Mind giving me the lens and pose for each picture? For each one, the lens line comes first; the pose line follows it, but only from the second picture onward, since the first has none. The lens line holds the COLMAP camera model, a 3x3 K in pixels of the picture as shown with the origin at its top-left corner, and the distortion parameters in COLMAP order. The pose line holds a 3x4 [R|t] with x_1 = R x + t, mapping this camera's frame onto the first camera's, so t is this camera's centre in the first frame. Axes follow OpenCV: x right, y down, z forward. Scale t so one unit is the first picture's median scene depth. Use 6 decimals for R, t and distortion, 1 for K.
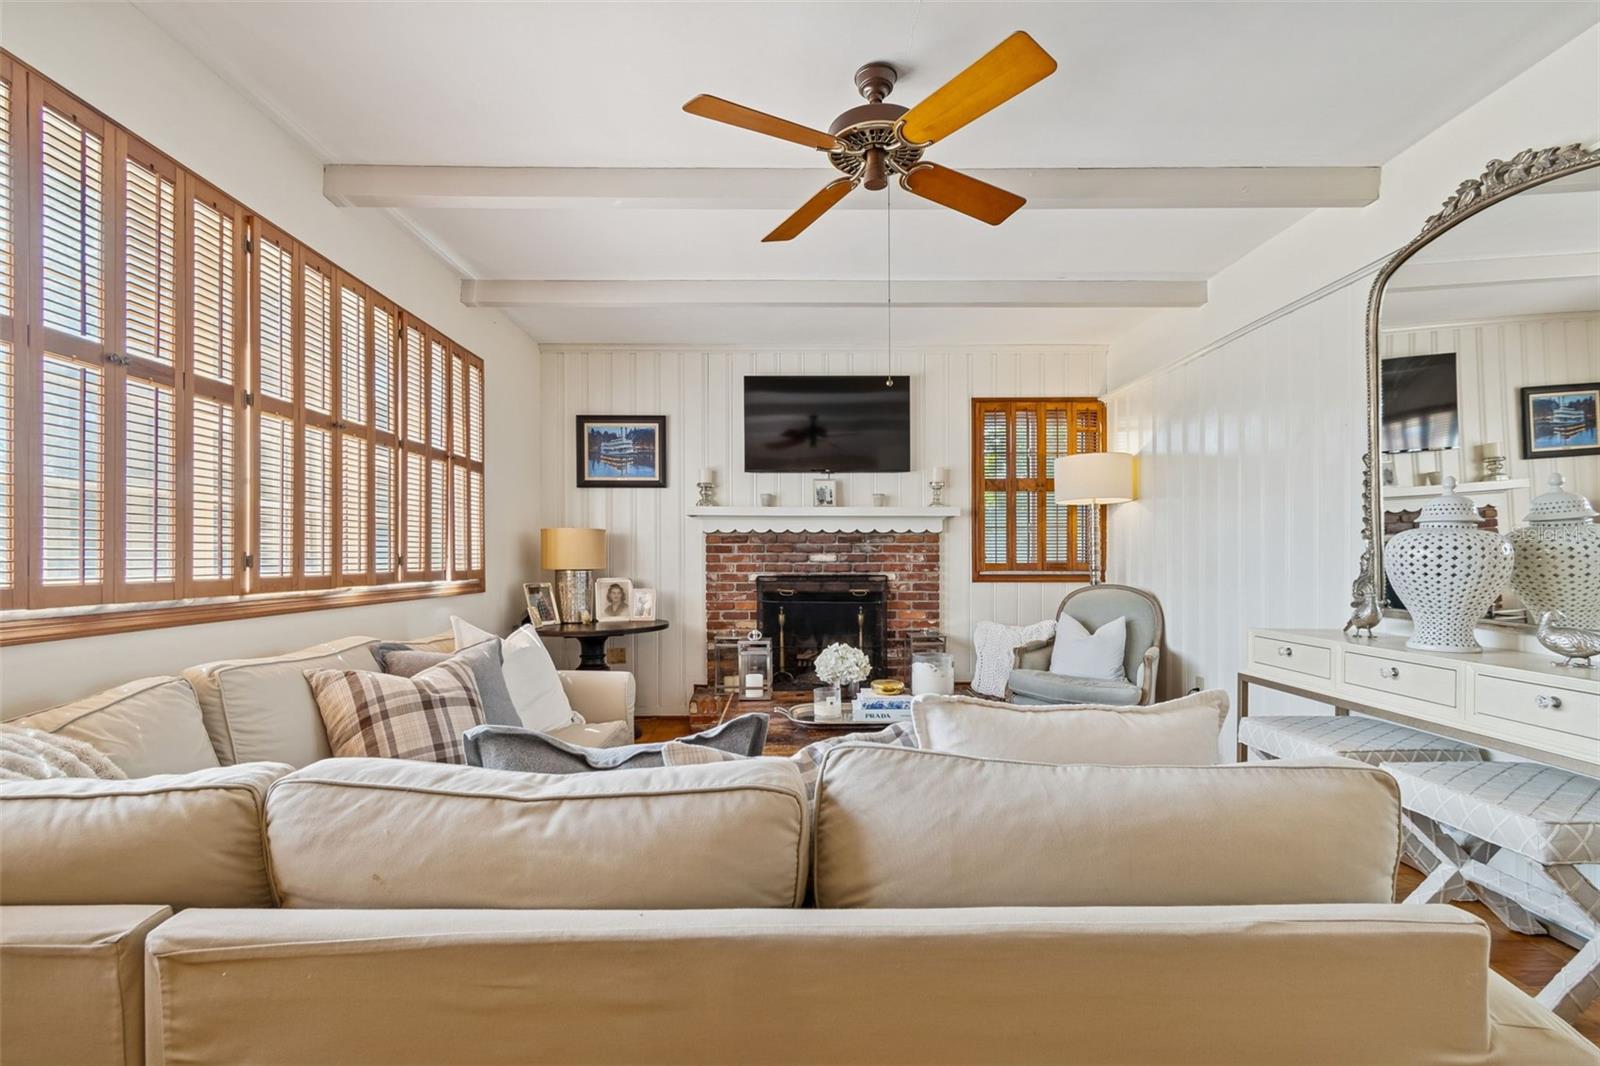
lens RADIAL K [[721.7, 0, 797.1], [0, 721.7, 553.1], [0, 0, 1]] dist [0.000939, -0.000603]
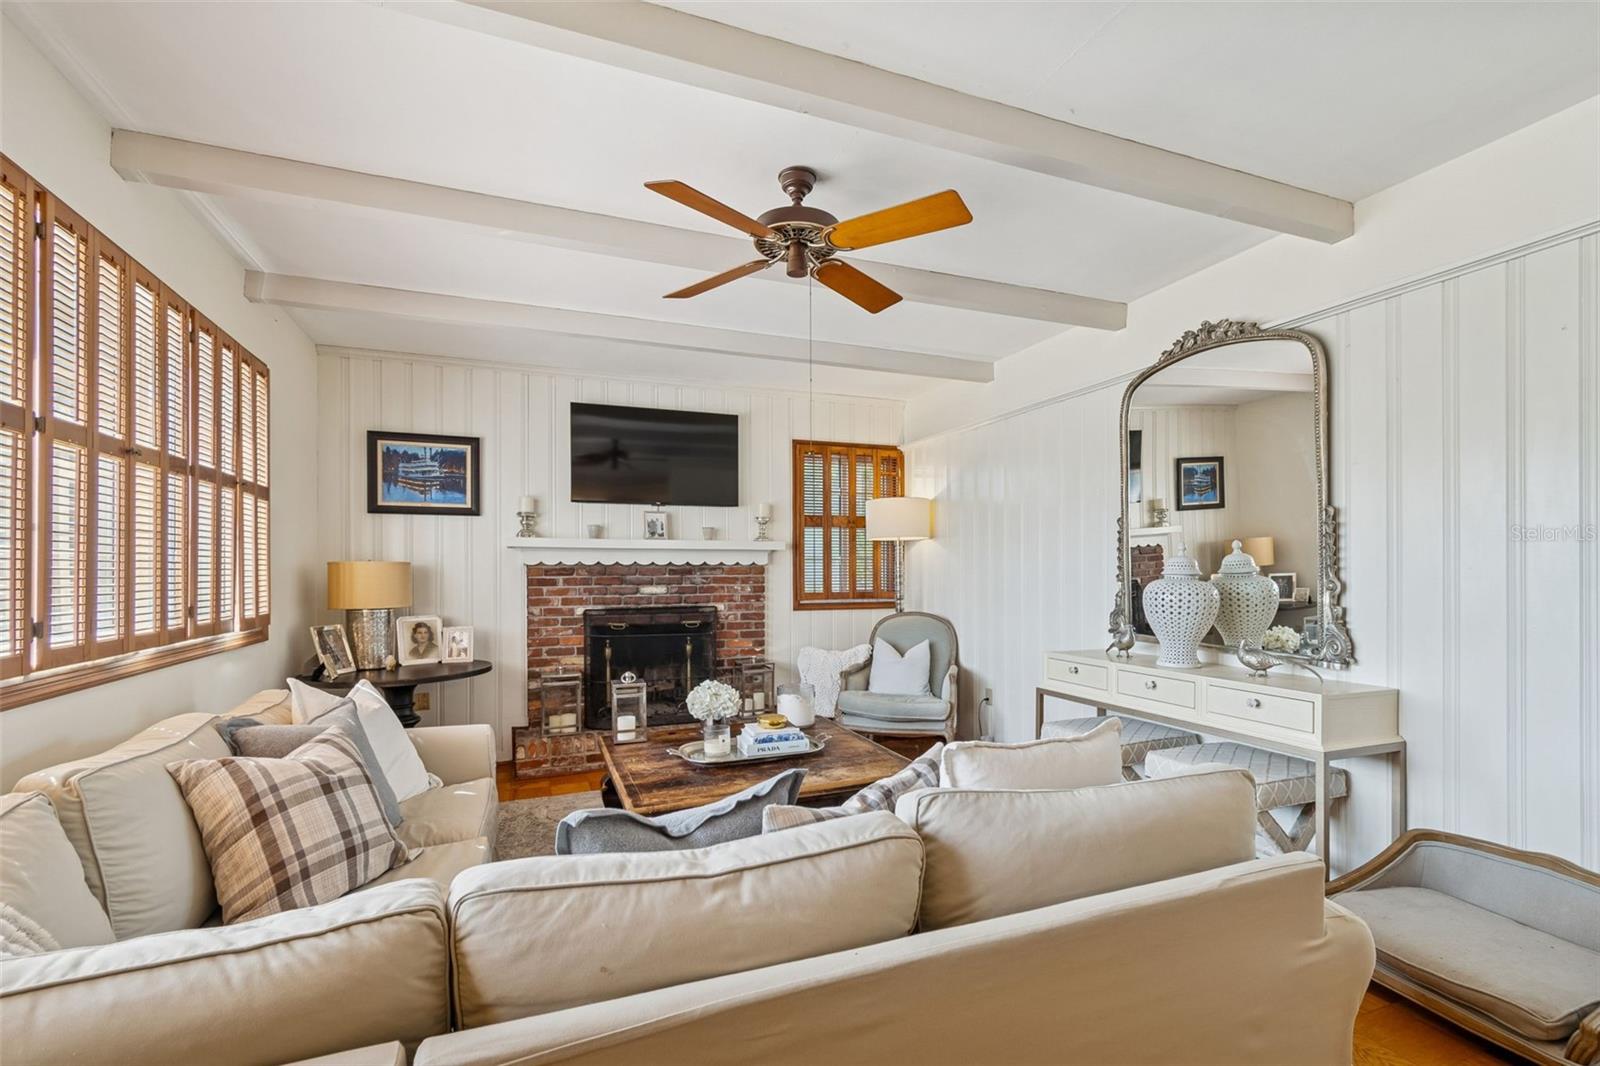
lens RADIAL K [[725.3, 0, 824.1], [0, 725.3, 562.6], [0, 0, 1]] dist [-0.000051, -0.000682]
pose [[0.929296, 0.001659, 0.369332, -0.116376], [0.000312, 0.999986, -0.005279, -0.026179], [-0.369335, 0.005021, 0.929283, -0.022409]]
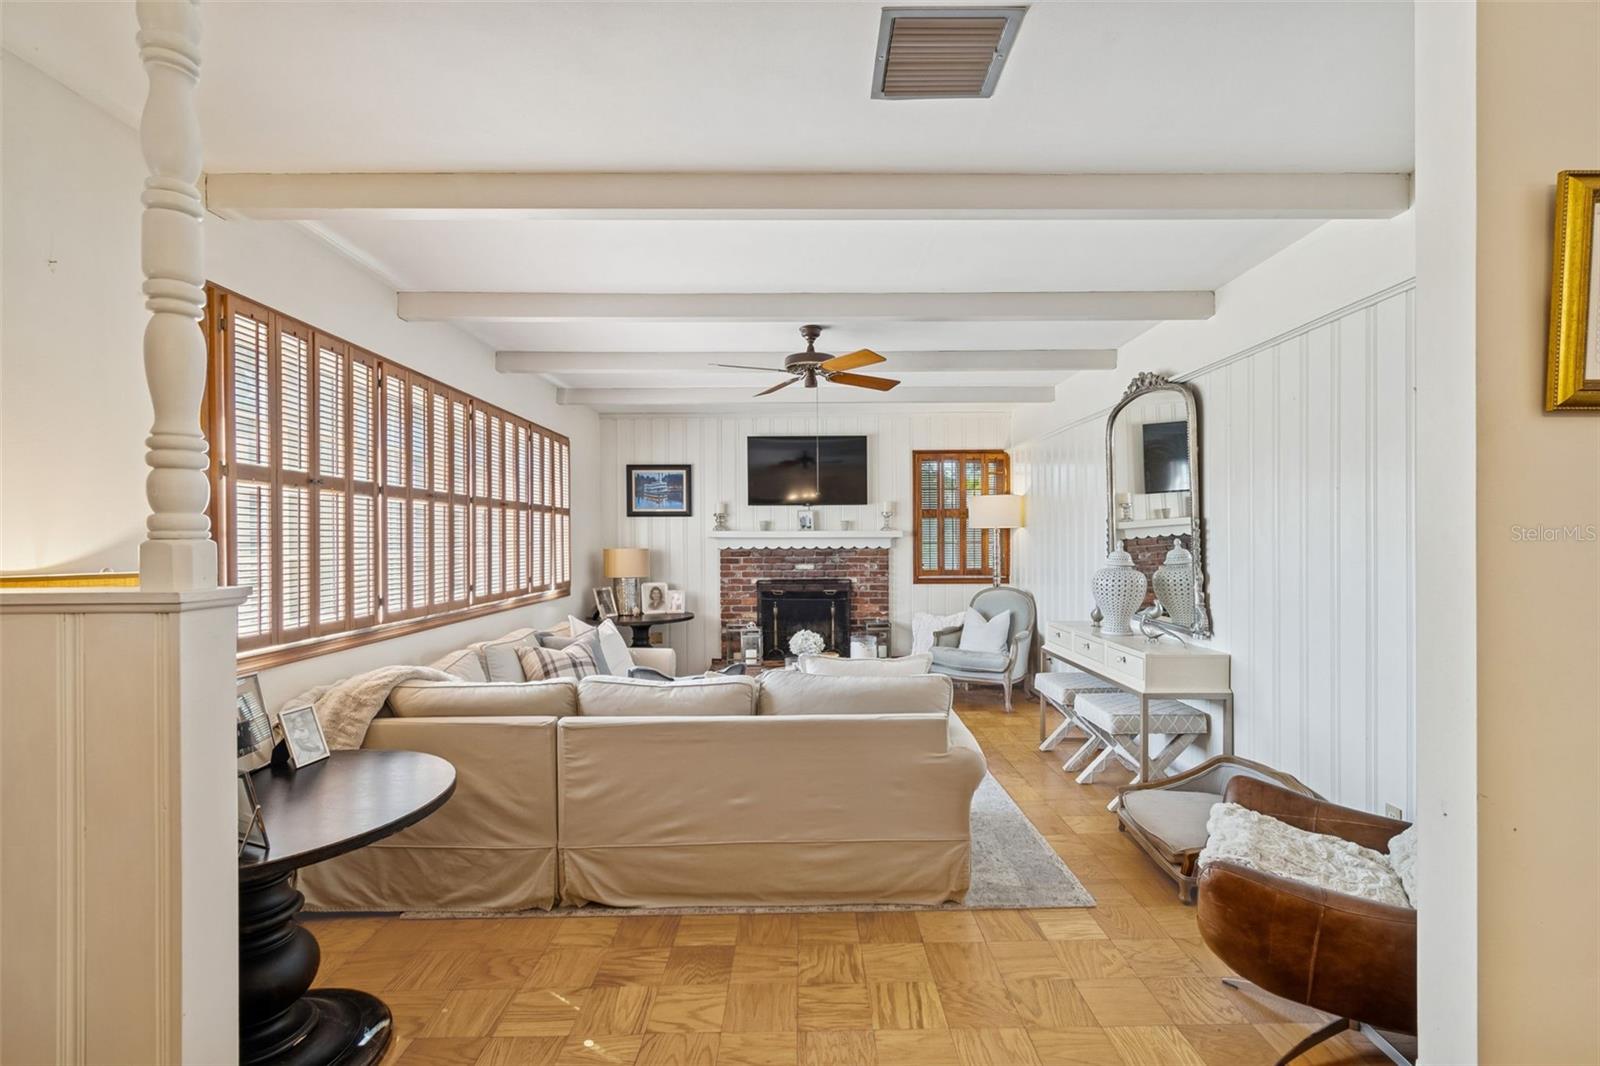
lens RADIAL K [[713.9, 0, 811.2], [0, 713.9, 534.6], [0, 0, 1]] dist [0.001365, -0.000390]
pose [[0.999992, -0.003802, 0.001220, 0.047143], [0.003802, 0.999993, -0.000393, -0.055368], [-0.001218, 0.000398, 0.999999, -0.374670]]
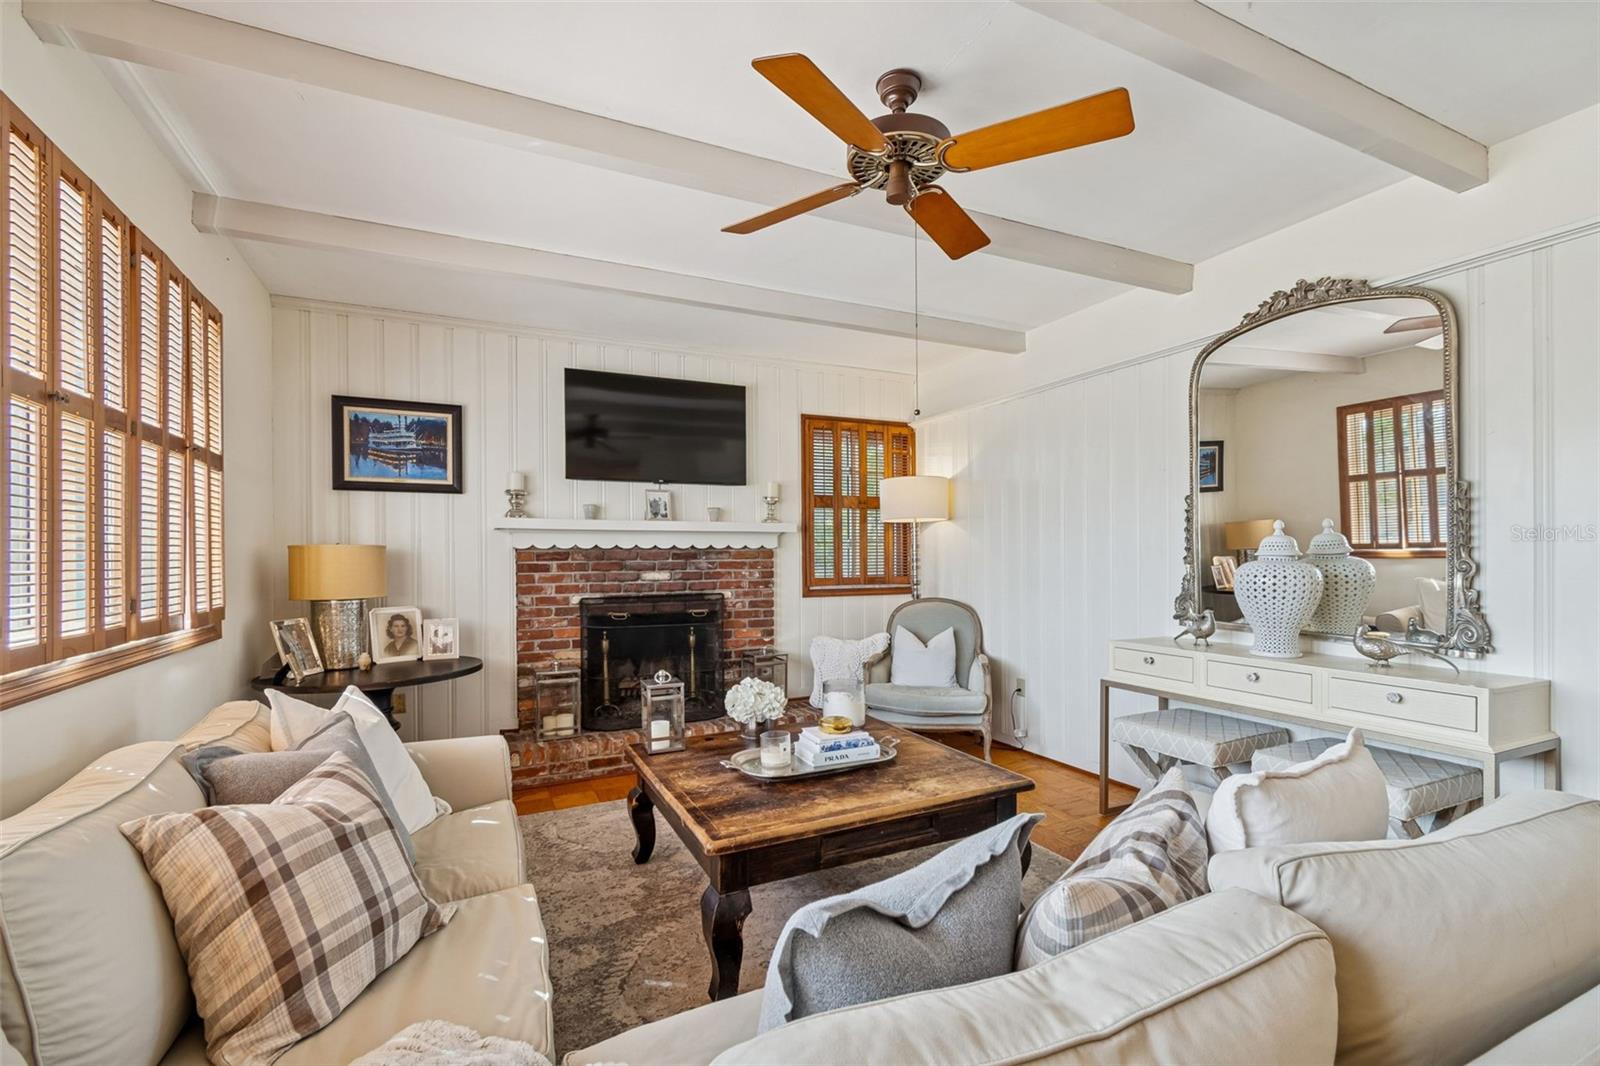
lens RADIAL K [[718.1, 0, 821.1], [0, 718.1, 549.8], [0, 0, 1]] dist [-0.000057, -0.000313]
pose [[0.901133, -0.001796, 0.433540, -0.170430], [0.003450, 0.999989, -0.003029, -0.023235], [-0.433530, 0.004225, 0.901129, 0.090767]]
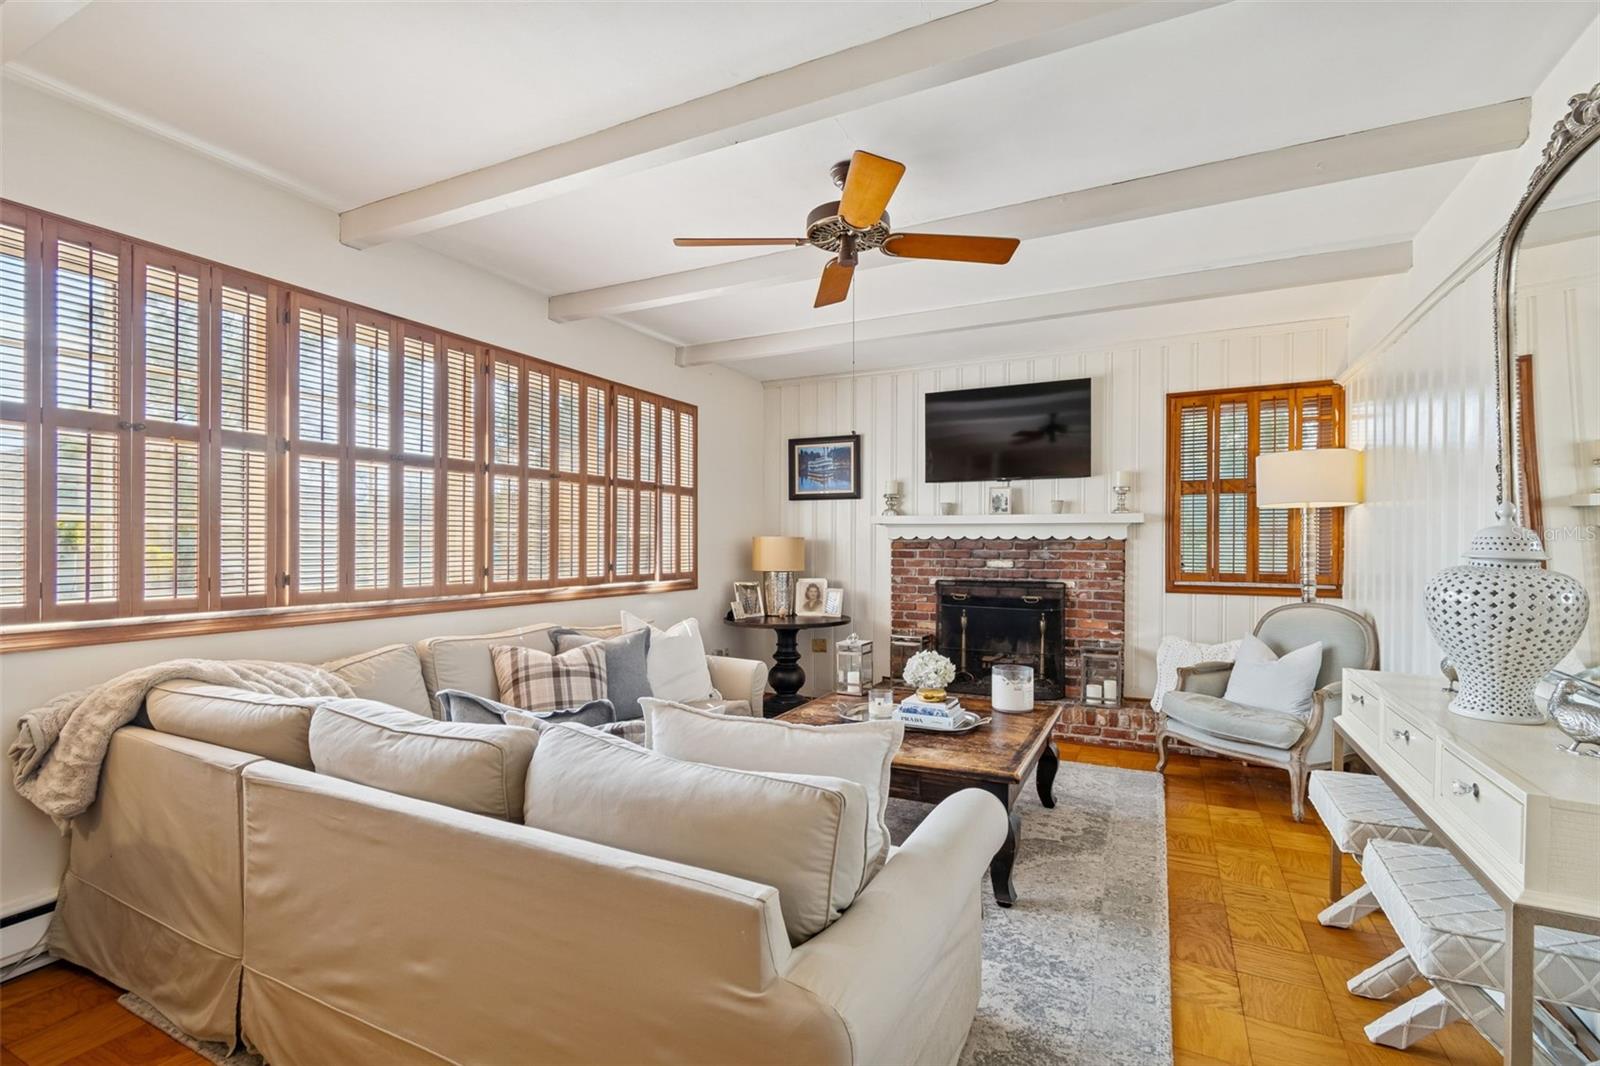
lens RADIAL K [[715.4, 0, 808.6], [0, 715.4, 540.0], [0, 0, 1]] dist [0.000329, -0.000245]
pose [[0.891042, 0.002459, -0.453914, 0.256532], [-0.002483, 0.999997, 0.000544, -0.027394], [0.453914, 0.000642, 0.891045, -0.027133]]
